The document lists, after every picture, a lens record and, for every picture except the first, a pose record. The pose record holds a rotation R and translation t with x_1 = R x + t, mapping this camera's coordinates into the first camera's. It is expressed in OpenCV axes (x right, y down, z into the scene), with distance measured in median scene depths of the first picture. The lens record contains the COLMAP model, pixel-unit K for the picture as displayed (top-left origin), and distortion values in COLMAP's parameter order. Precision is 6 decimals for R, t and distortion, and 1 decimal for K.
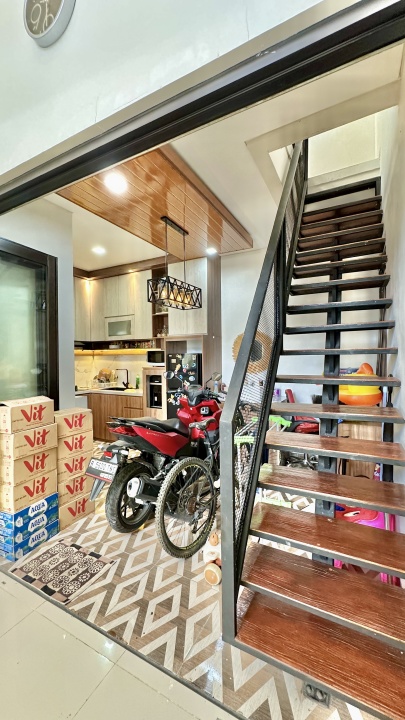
lens RADIAL K [[287.3, 0, 202.5], [0, 287.3, 360.0], [0, 0, 1]] dist [-0.002403, 0.000034]
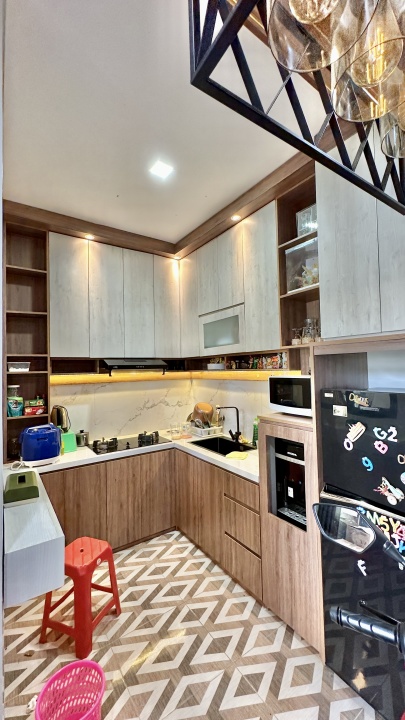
lens RADIAL K [[287.3, 0, 202.5], [0, 287.3, 360.0], [0, 0, 1]] dist [-0.002403, 0.000034]
pose [[0.888140, -0.022616, -0.459017, -0.081097], [0.004756, 0.999187, -0.040029, -0.042058], [0.459549, 0.033368, 0.887525, 0.567203]]
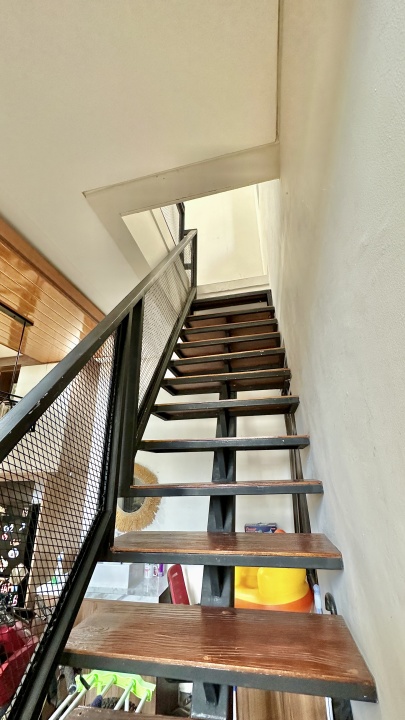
lens RADIAL K [[287.3, 0, 202.5], [0, 287.3, 360.0], [0, 0, 1]] dist [-0.002403, 0.000034]
pose [[0.963015, 0.083911, 0.256050, 0.131281], [0.018507, 0.927431, -0.373536, -0.065795], [-0.268812, 0.364460, 0.891577, 0.217496]]
